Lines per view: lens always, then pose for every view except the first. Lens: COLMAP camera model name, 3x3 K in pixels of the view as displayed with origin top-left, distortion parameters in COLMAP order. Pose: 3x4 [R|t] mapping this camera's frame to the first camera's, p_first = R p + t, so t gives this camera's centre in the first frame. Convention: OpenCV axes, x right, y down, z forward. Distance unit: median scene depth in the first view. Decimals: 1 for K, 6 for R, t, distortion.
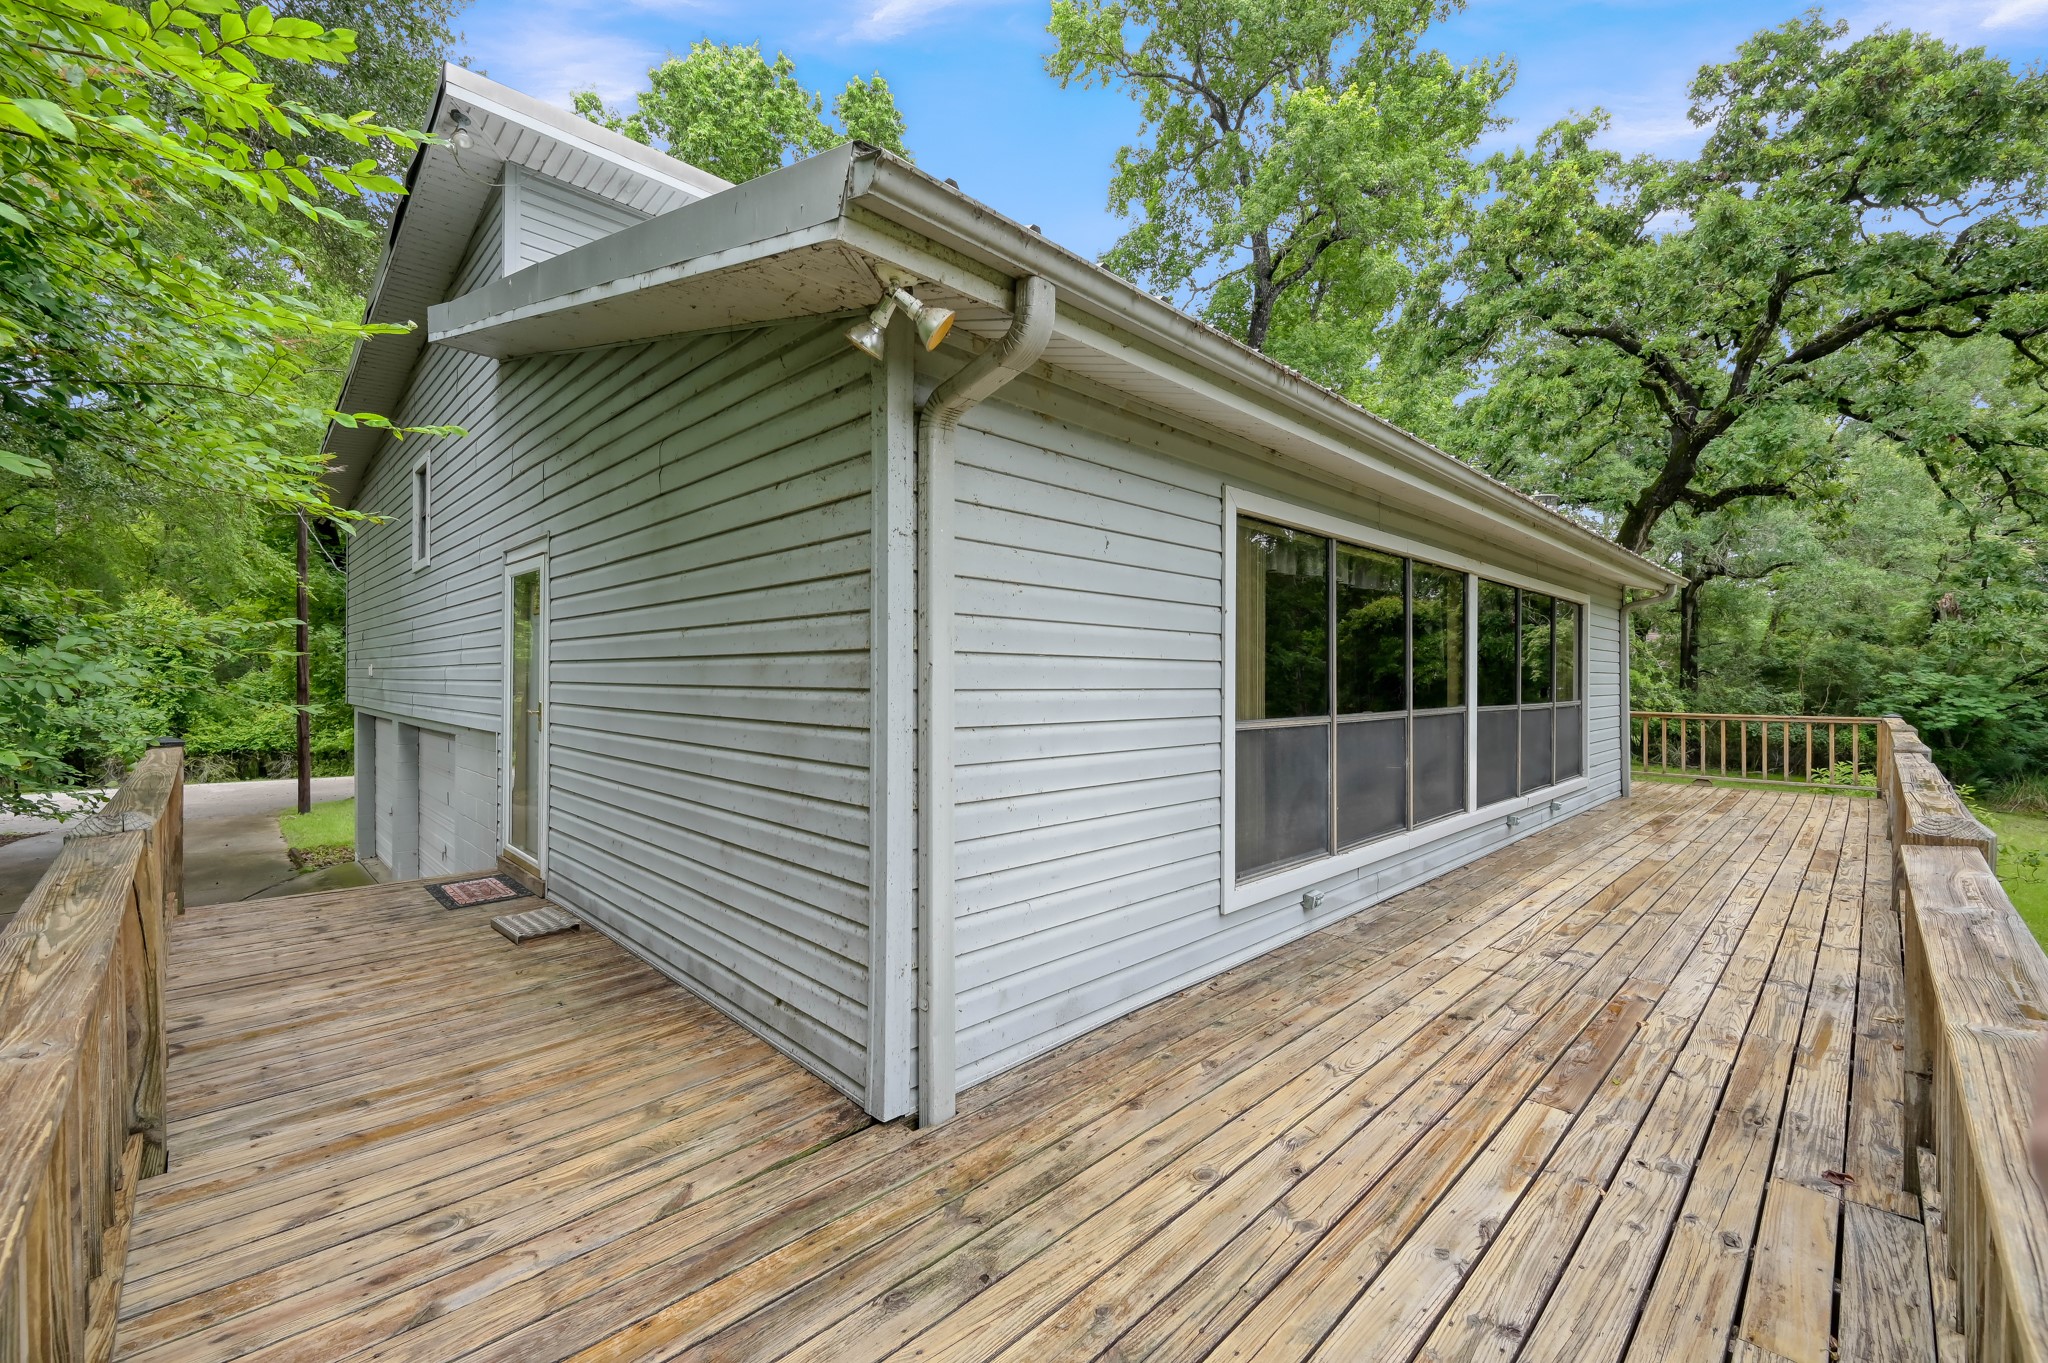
lens RADIAL K [[836.3, 0, 1033.4], [0, 836.3, 676.7], [0, 0, 1]] dist [-0.000877, -0.000568]
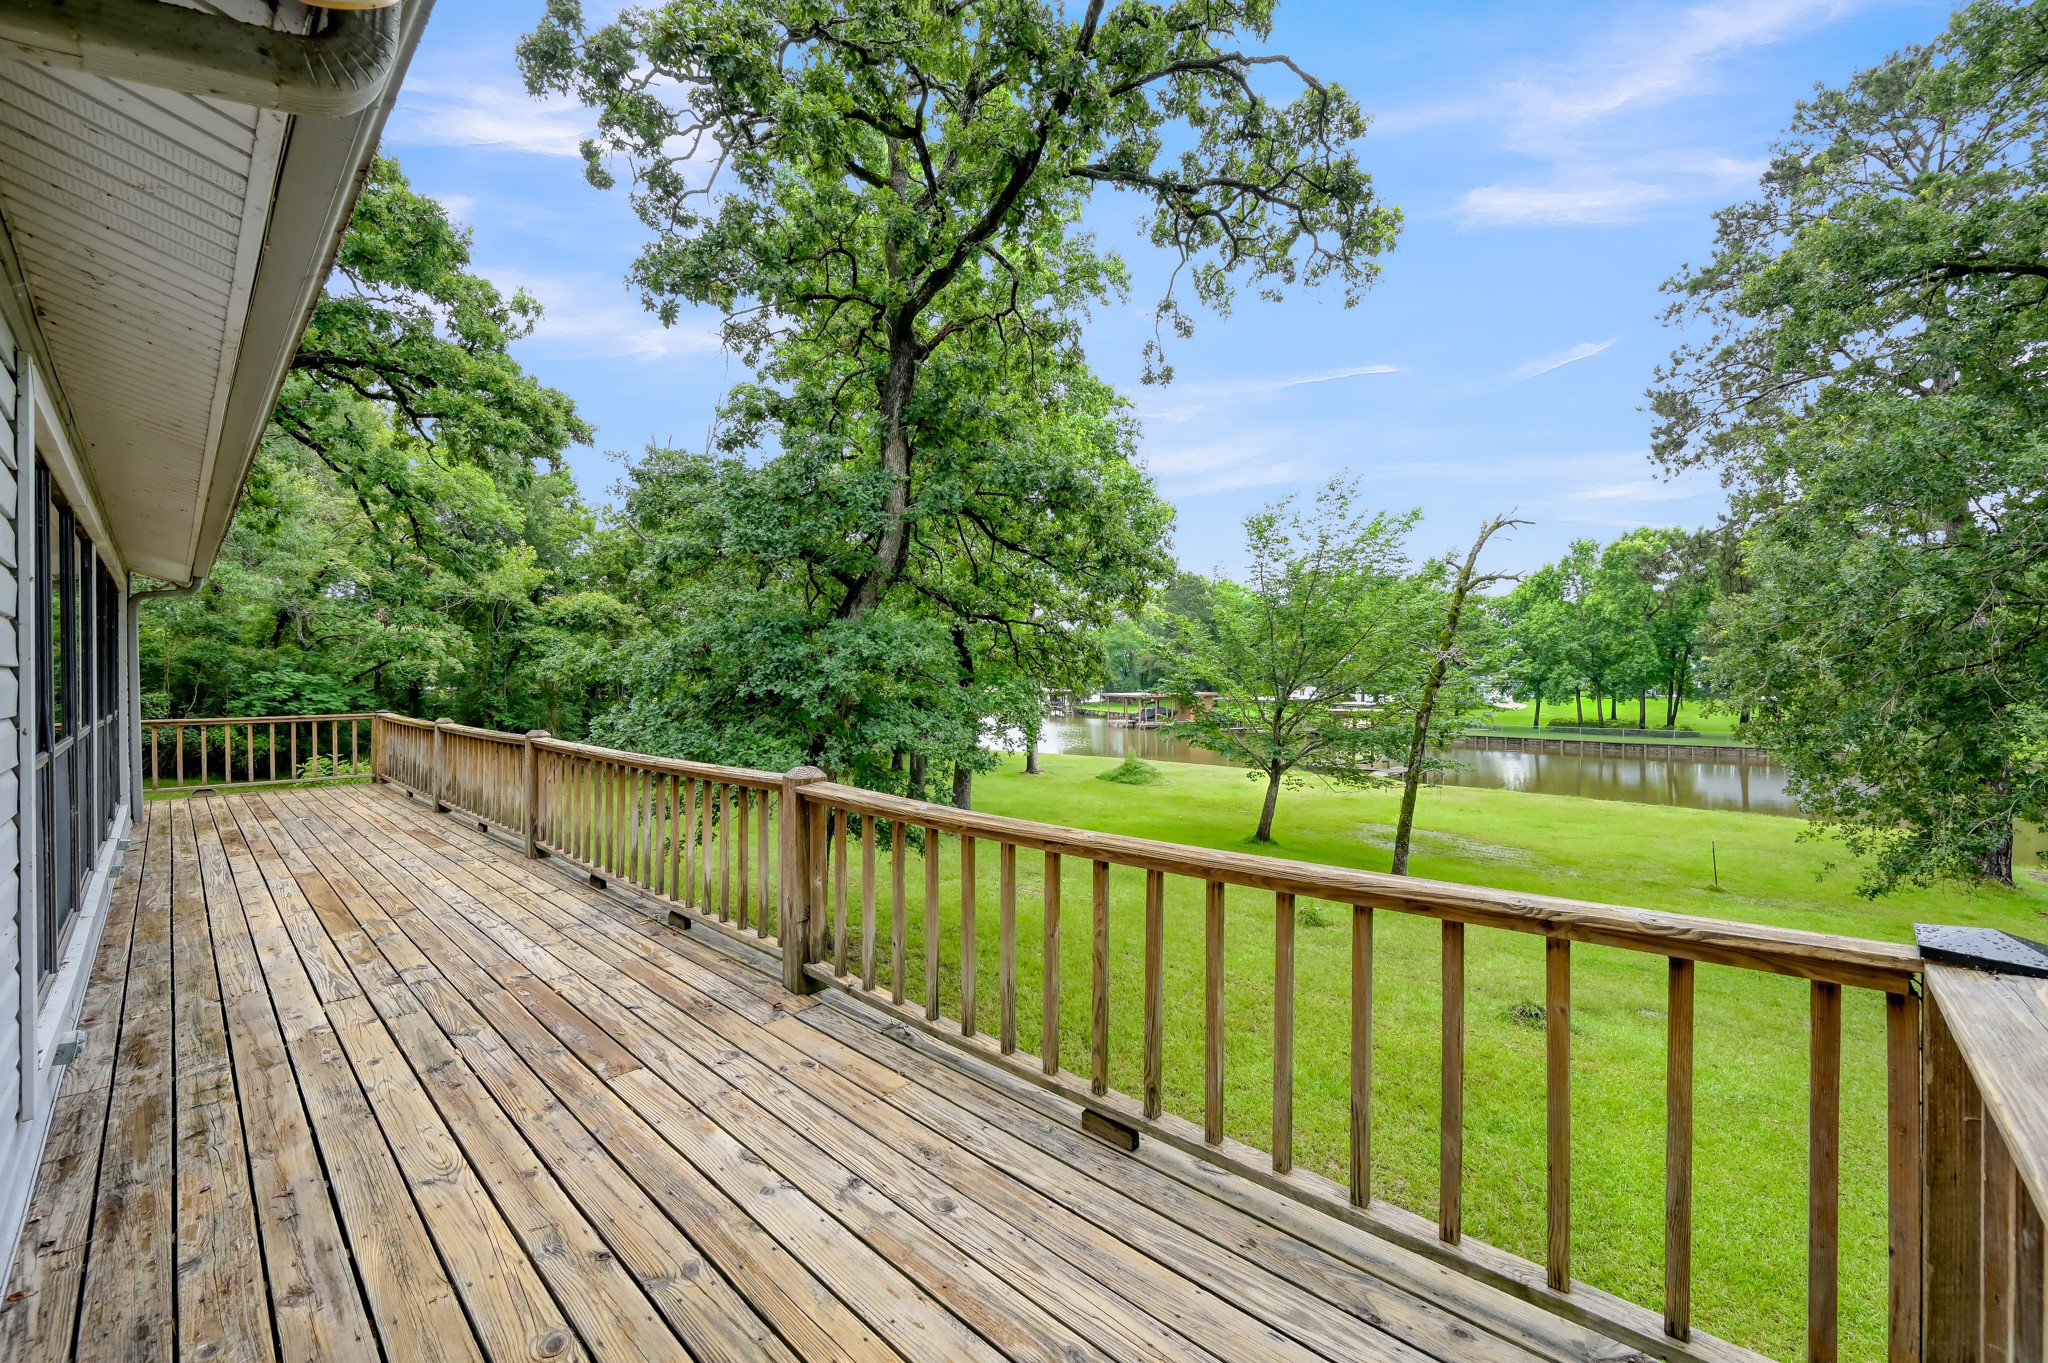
lens RADIAL K [[804.5, 0, 1018.4], [0, 804.5, 676.3], [0, 0, 1]] dist [-0.006734, 0.000182]
pose [[-0.025534, -0.005603, 0.999658, -0.325588], [0.004224, 0.999975, 0.005712, -0.013525], [-0.999665, 0.004369, -0.025509, 0.353953]]
